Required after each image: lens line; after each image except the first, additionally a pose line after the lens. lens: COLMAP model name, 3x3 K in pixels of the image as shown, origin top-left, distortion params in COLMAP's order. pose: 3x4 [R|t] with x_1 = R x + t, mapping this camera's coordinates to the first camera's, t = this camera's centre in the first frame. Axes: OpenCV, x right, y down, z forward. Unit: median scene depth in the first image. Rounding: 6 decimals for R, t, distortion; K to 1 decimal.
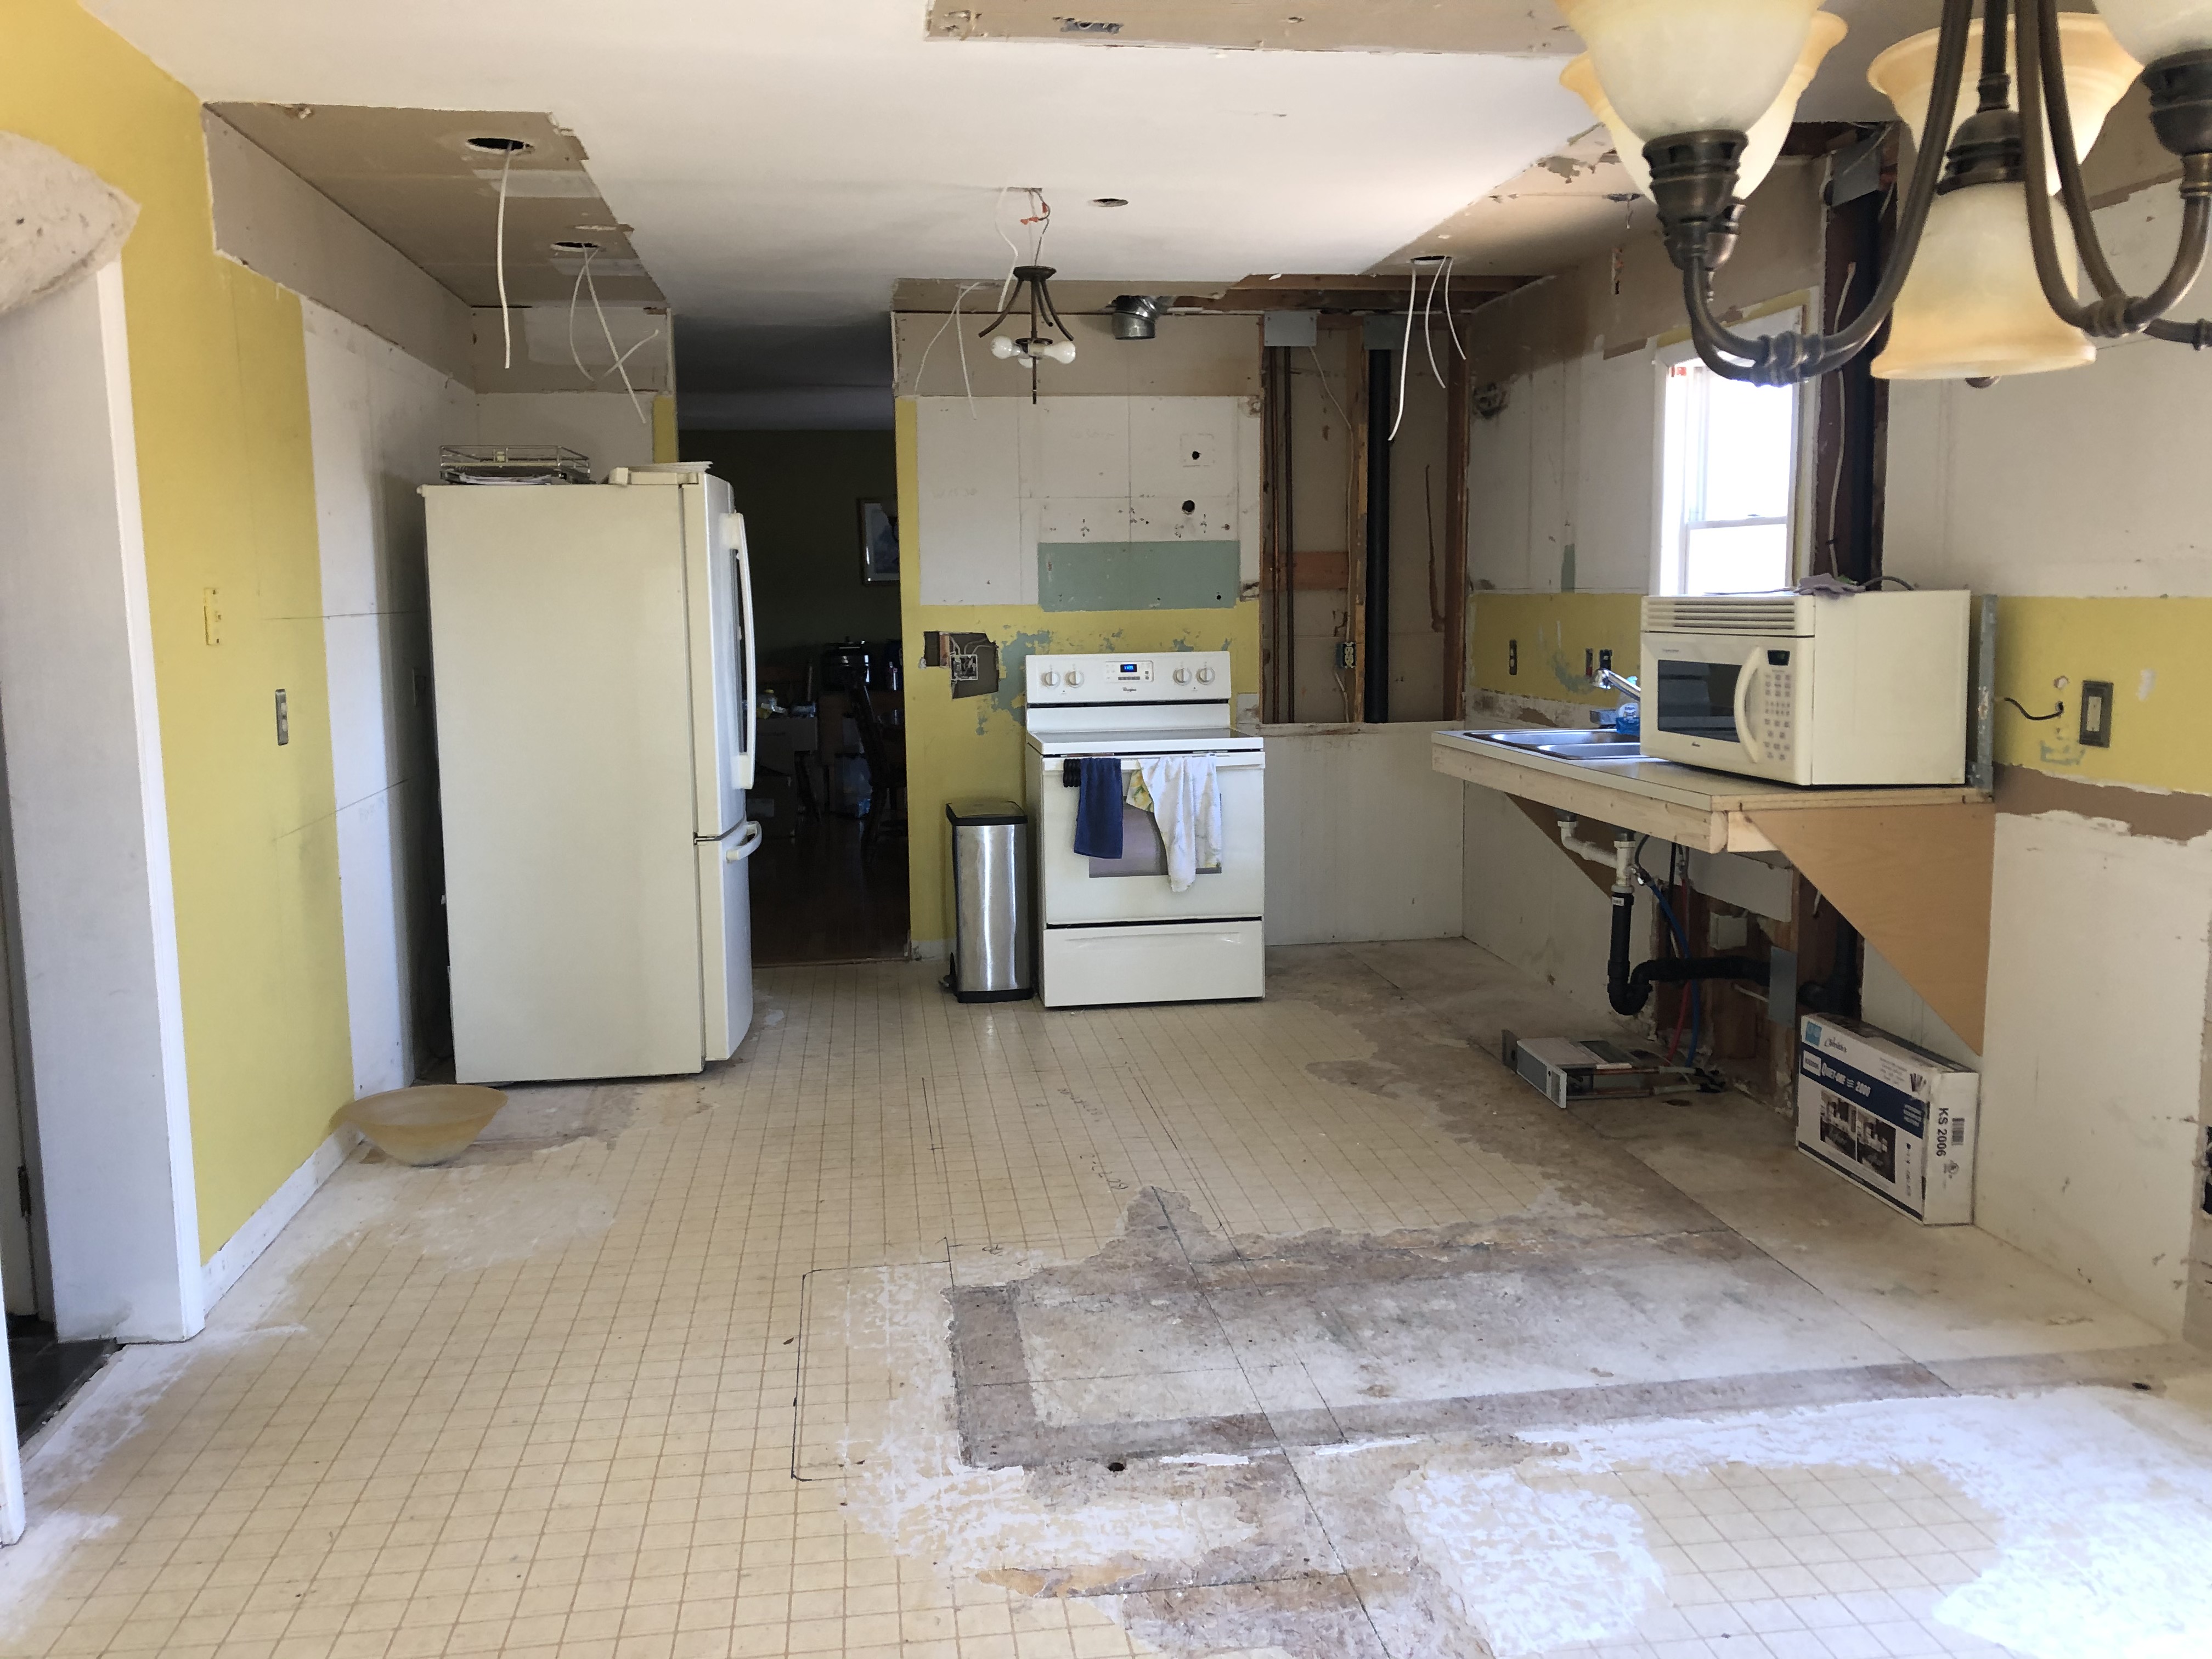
lens RADIAL K [[1800.5, 0, 1104.5], [0, 1800.5, 831.9], [0, 0, 1]] dist [0.029358, -0.018205]
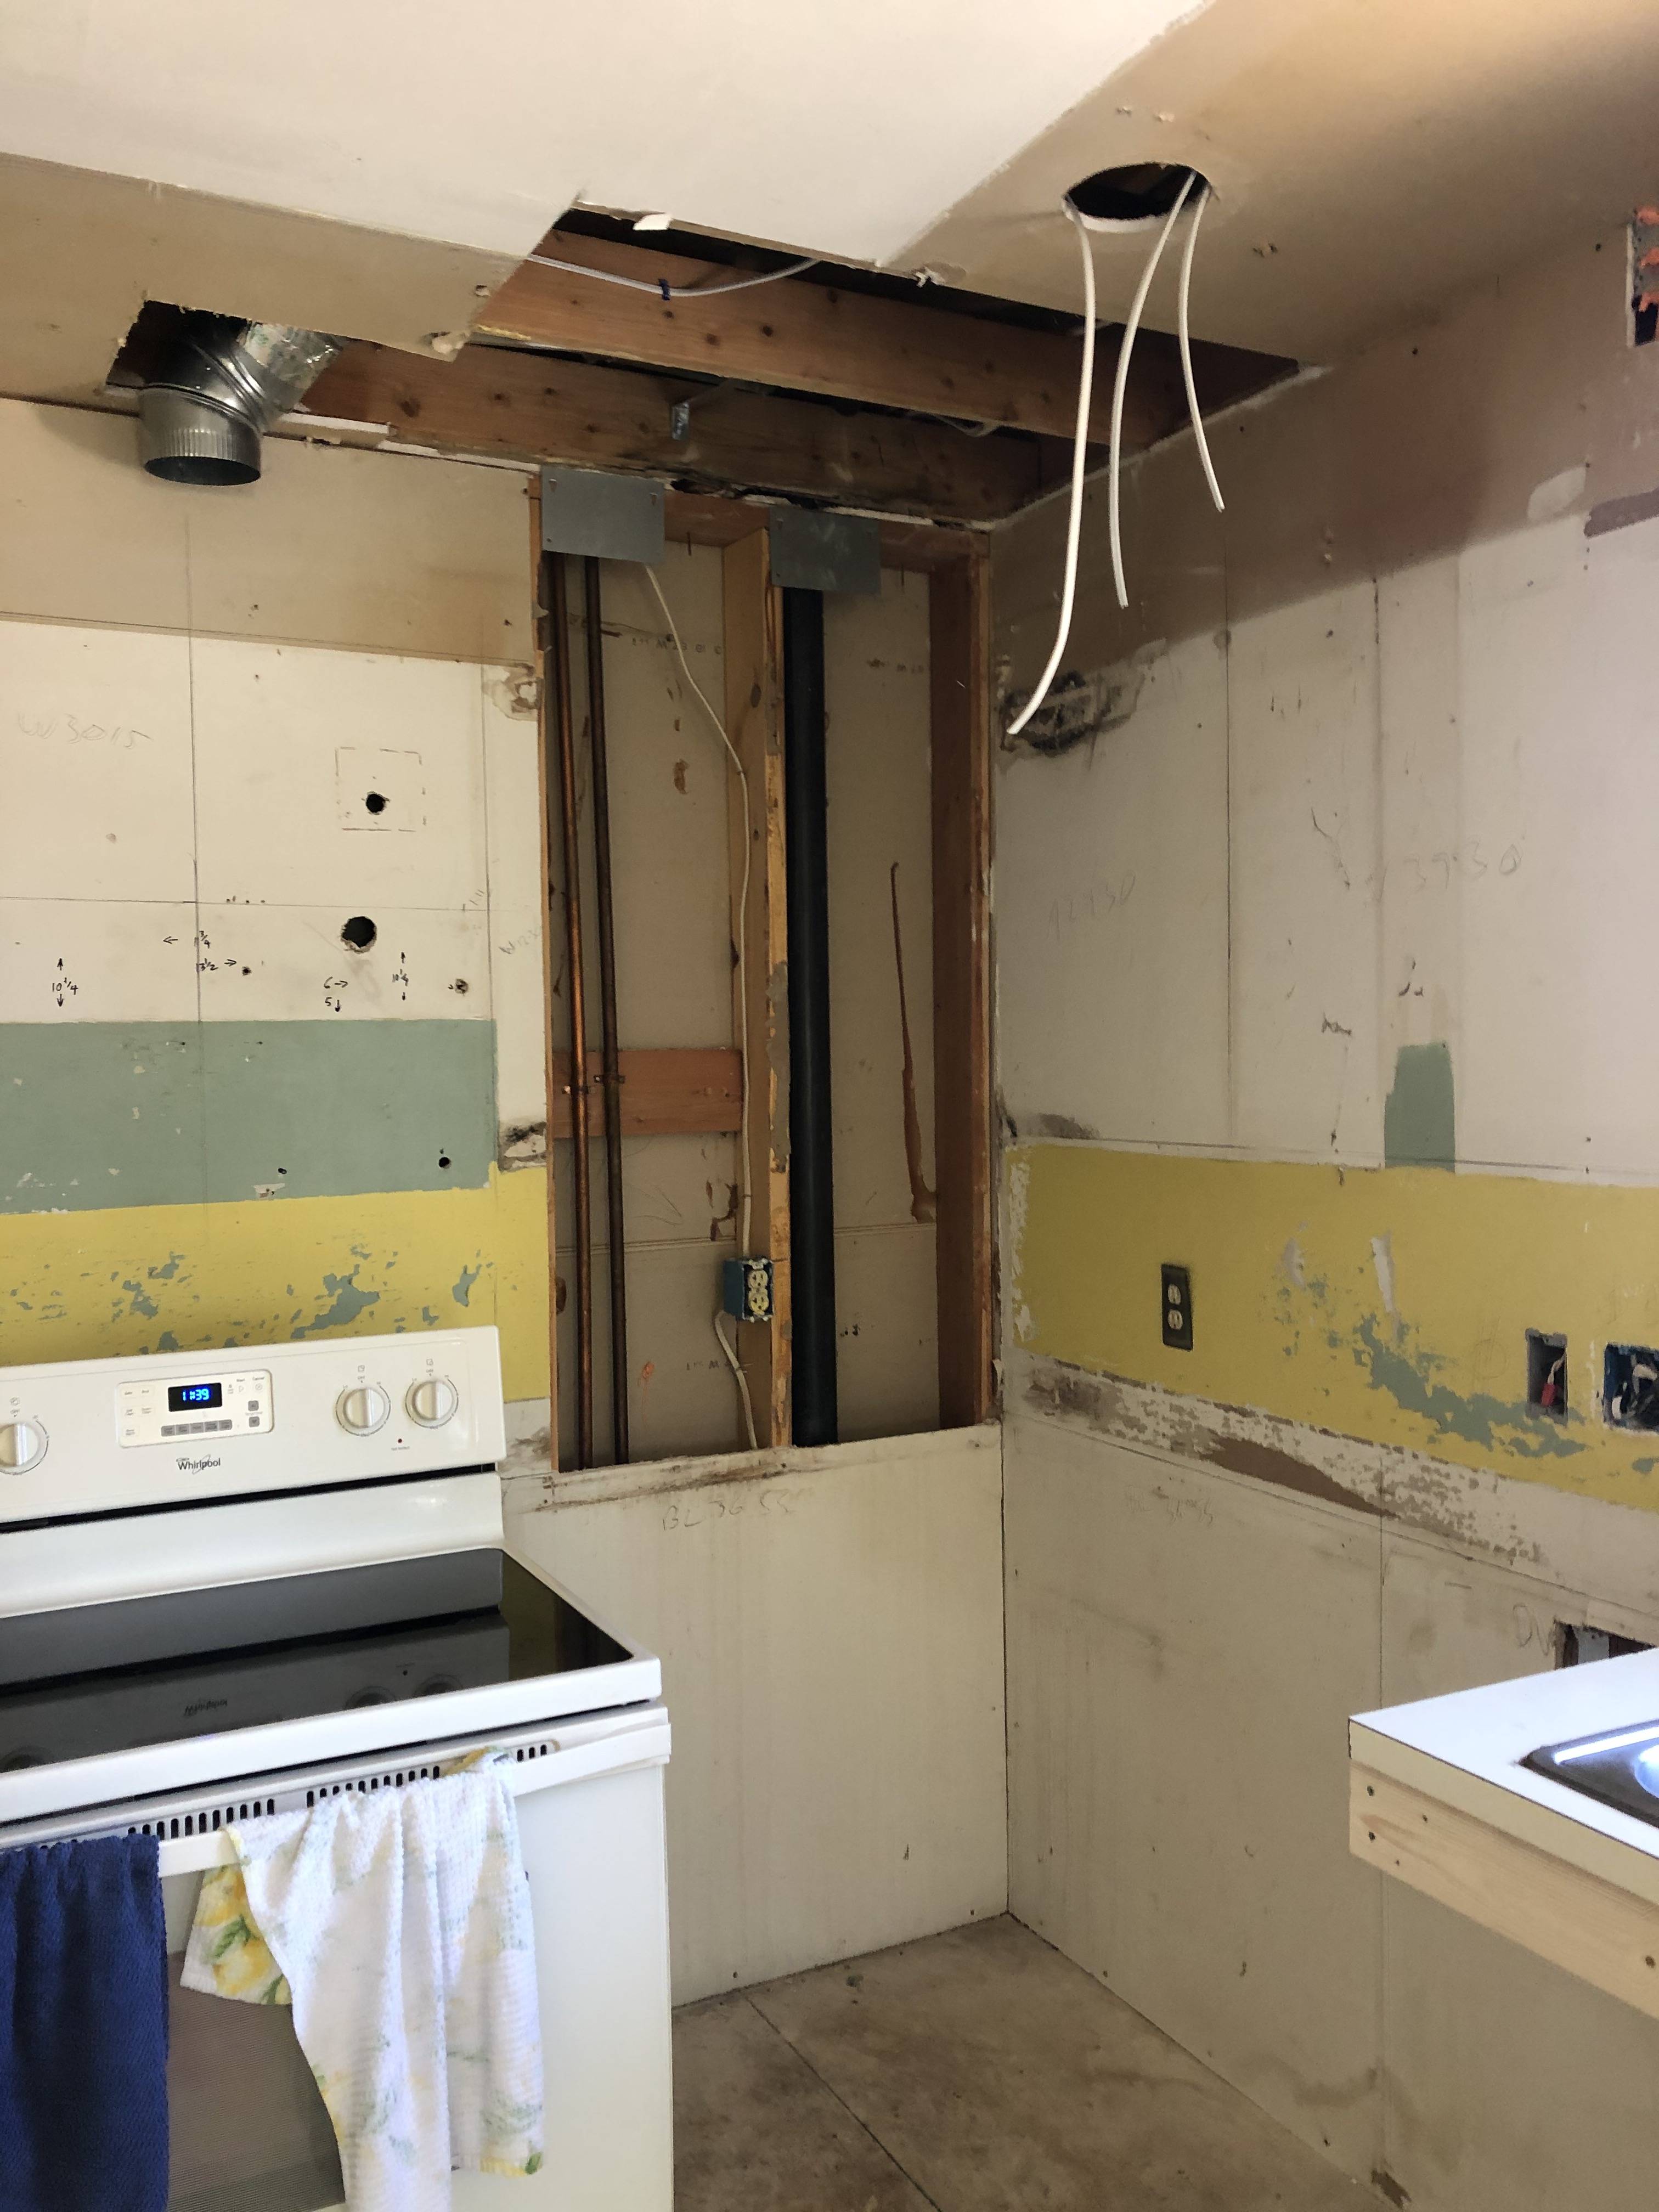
lens RADIAL K [[1800.5, 0, 852.9], [0, 1800.5, 1144.8], [0, 0, 1]] dist [0.029358, -0.018205]
pose [[0.939546, -0.012296, 0.342201, 0.012832], [0.042819, 0.995730, -0.081783, -0.098376], [-0.339734, 0.091492, 0.936061, 0.602842]]
